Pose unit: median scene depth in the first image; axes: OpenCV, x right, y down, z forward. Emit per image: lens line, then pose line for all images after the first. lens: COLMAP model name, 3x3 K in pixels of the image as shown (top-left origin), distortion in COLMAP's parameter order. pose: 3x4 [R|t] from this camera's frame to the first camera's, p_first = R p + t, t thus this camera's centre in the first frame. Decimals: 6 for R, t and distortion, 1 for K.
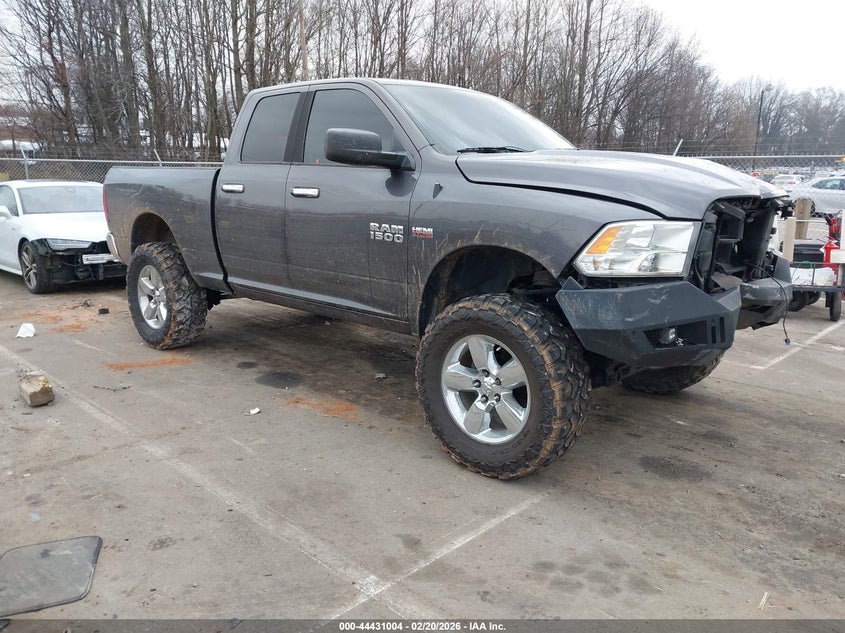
lens RADIAL K [[628.9, 0, 422.5], [0, 628.9, 316.5], [0, 0, 1]] dist [-0.001995, 0.000034]
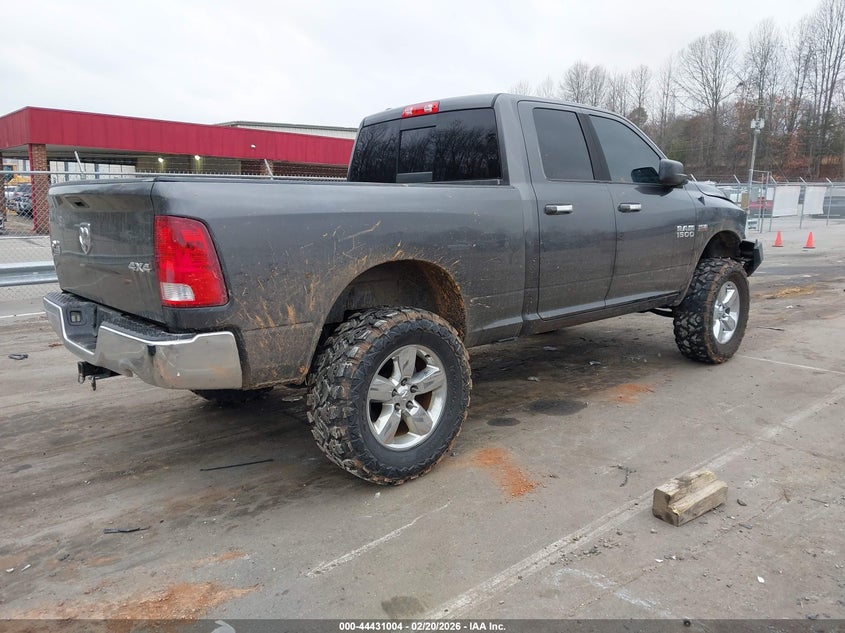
lens RADIAL K [[628.9, 0, 422.5], [0, 628.9, 316.5], [0, 0, 1]] dist [-0.001995, 0.000034]
pose [[0.148238, -0.198080, 0.968912, -1.306366], [0.226885, 0.960416, 0.161631, -0.261916], [-0.962574, 0.195871, 0.187312, 1.119885]]
